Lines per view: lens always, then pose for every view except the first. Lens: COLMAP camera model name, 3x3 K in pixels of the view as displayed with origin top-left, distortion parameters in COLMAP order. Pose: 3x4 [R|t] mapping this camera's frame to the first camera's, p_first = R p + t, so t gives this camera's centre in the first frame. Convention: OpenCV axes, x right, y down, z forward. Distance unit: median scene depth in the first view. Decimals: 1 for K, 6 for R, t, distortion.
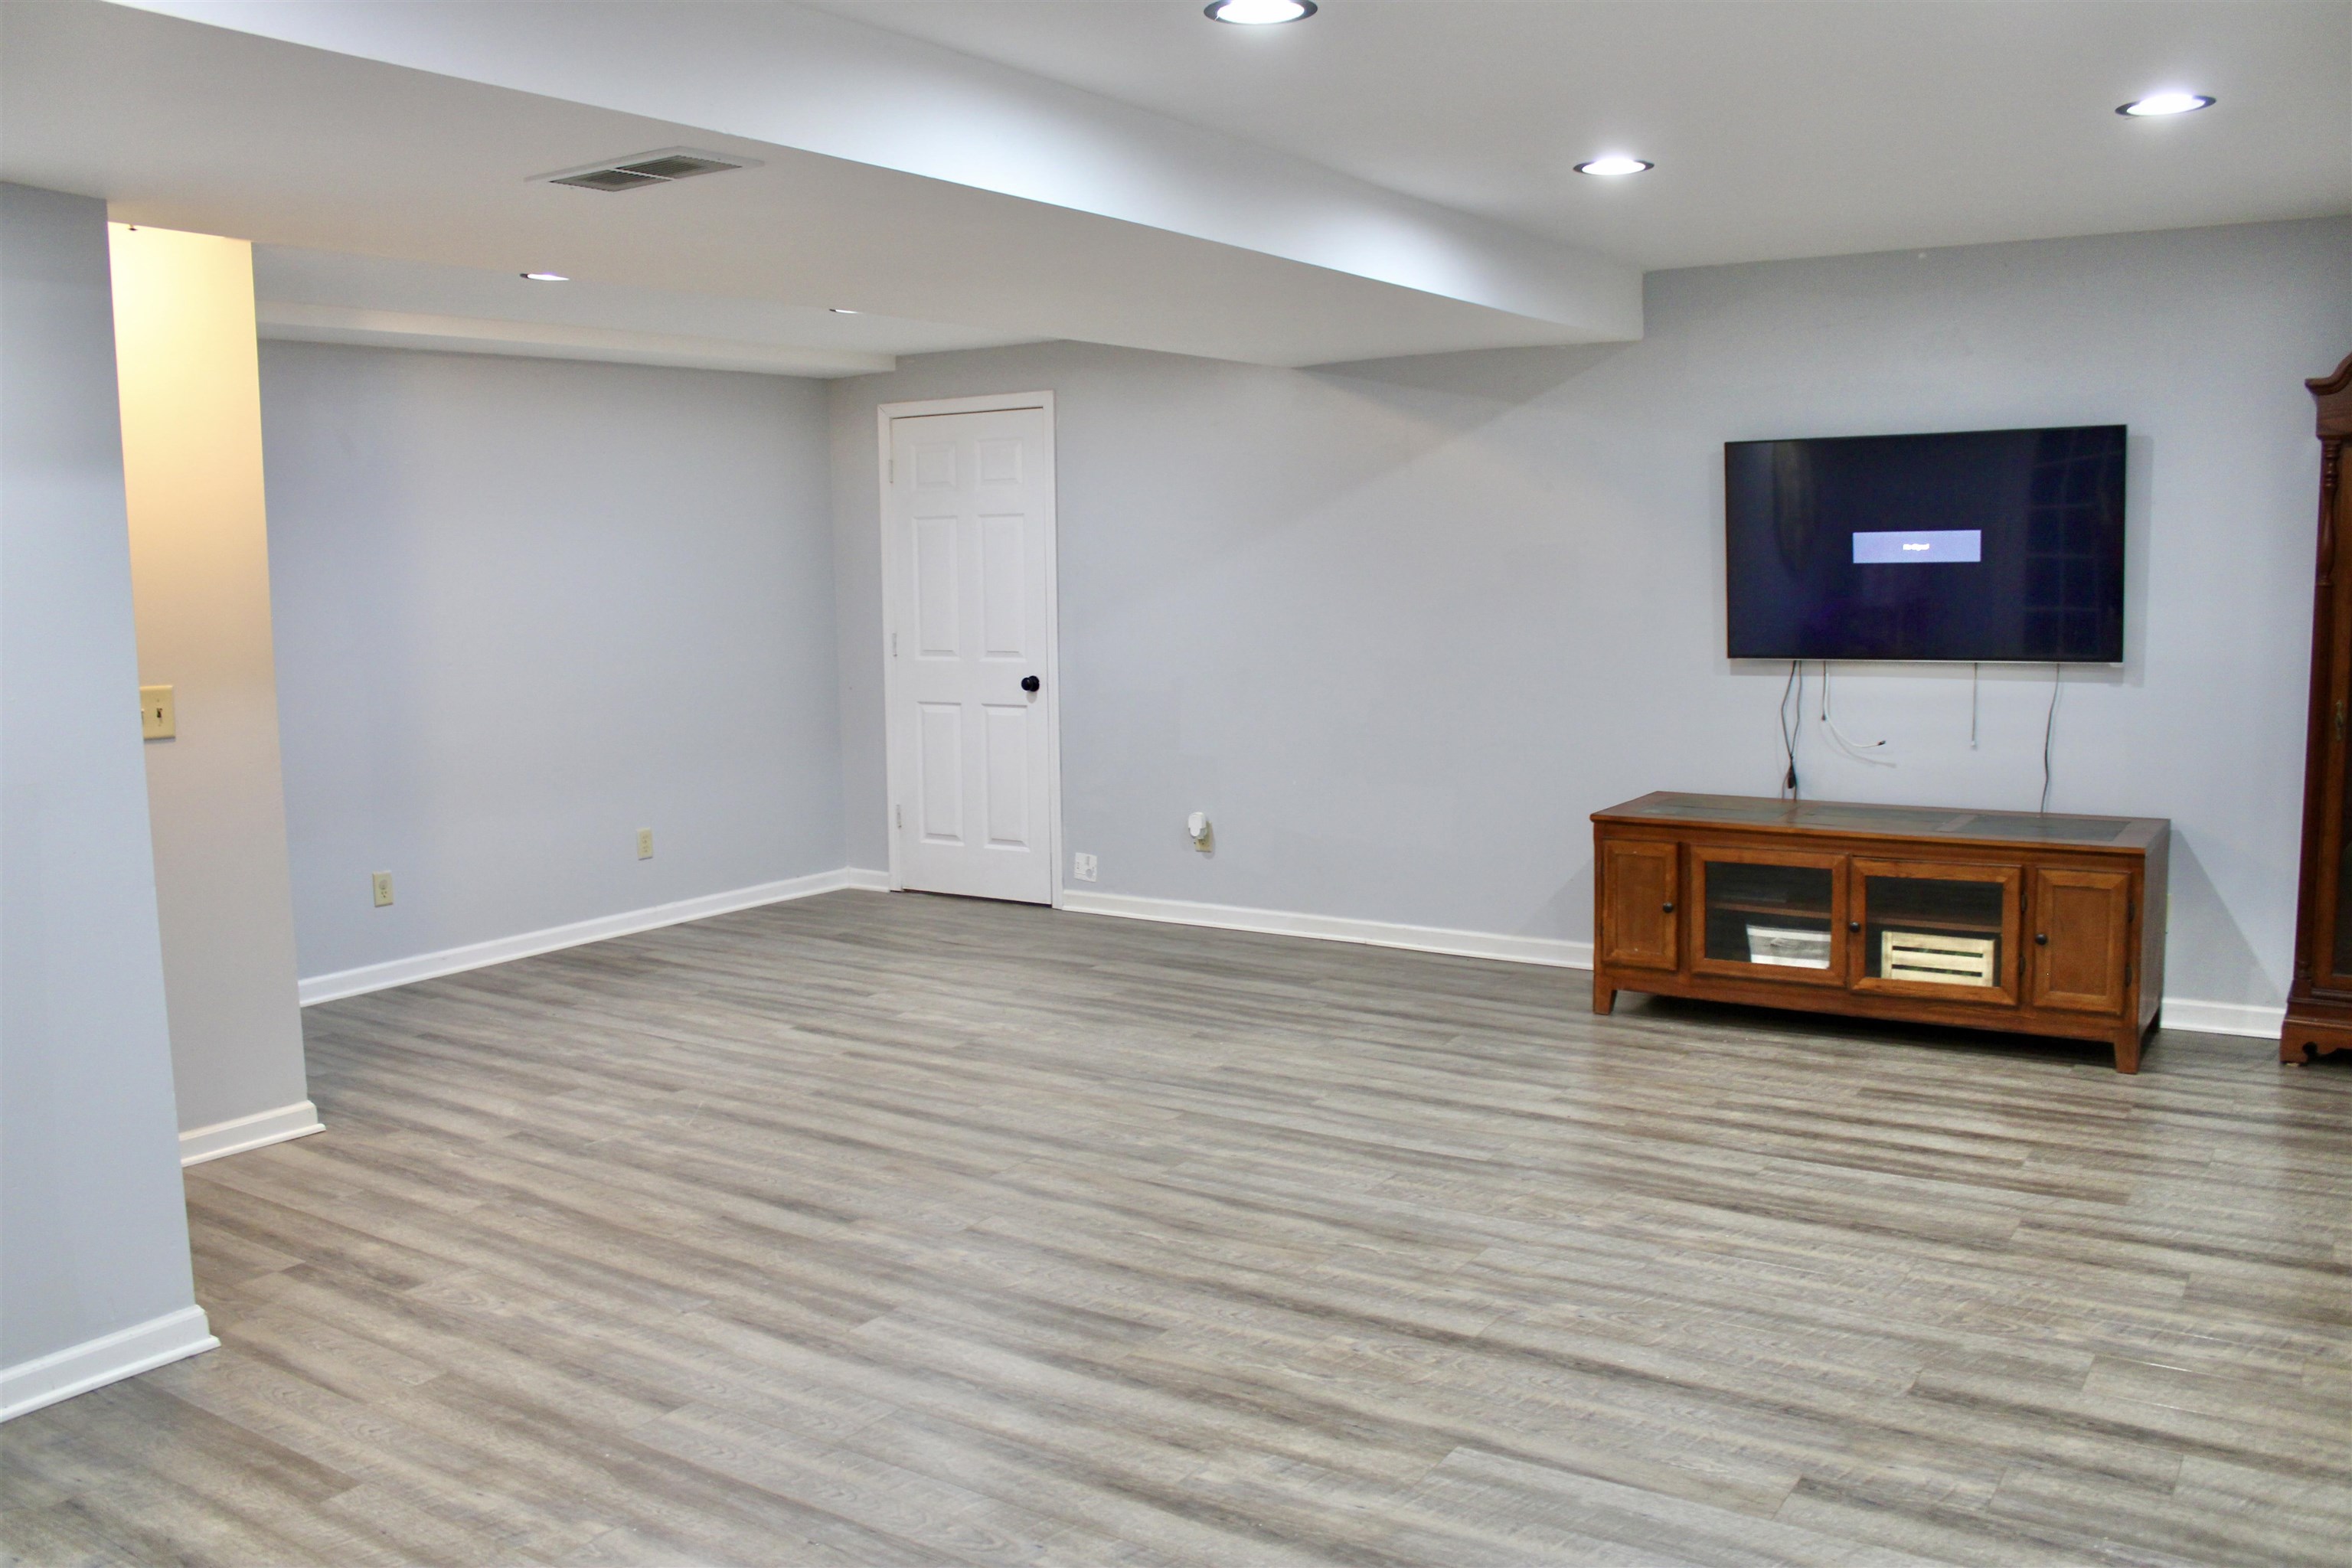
lens RADIAL K [[1953.6, 0, 1176.0], [0, 1953.6, 784.0], [0, 0, 1]] dist [-0.000190, 0.006513]
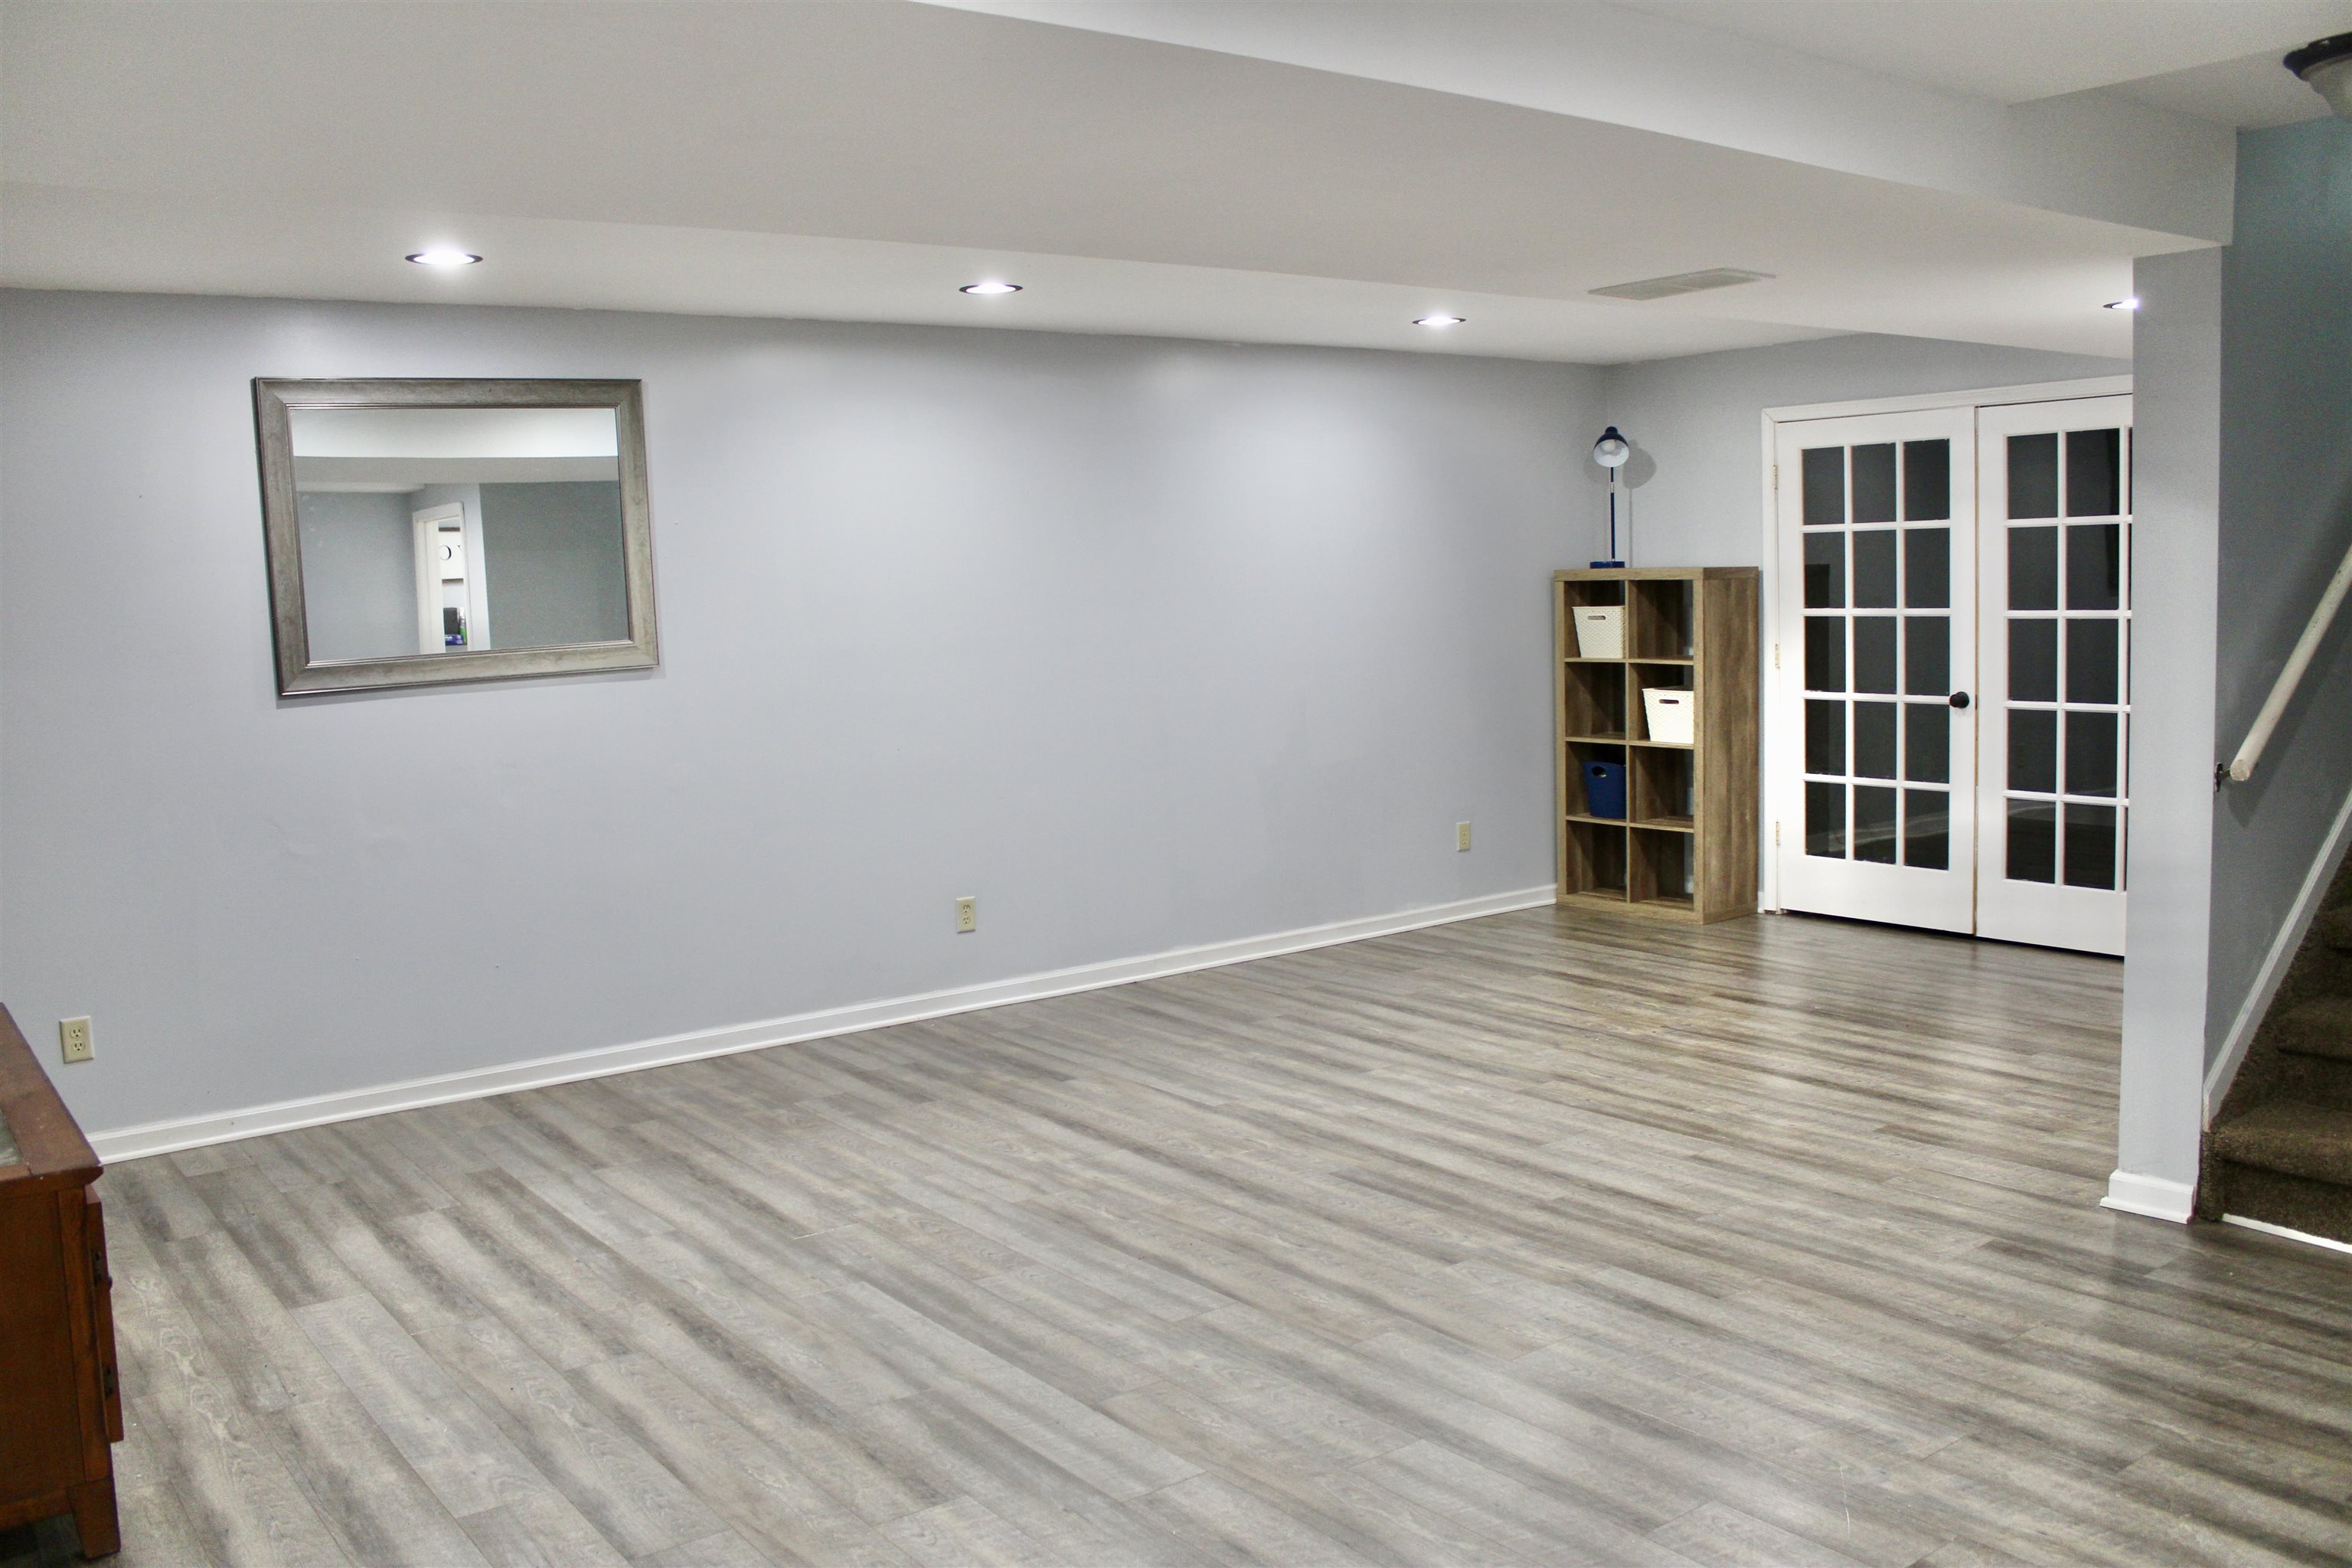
lens RADIAL K [[1953.6, 0, 1176.0], [0, 1953.6, 784.0], [0, 0, 1]] dist [-0.000190, 0.006513]
pose [[-0.938769, 0.010441, 0.344390, -0.321236], [0.088068, 0.973609, 0.210544, -0.231052], [-0.333103, 0.227982, -0.914913, 1.922428]]
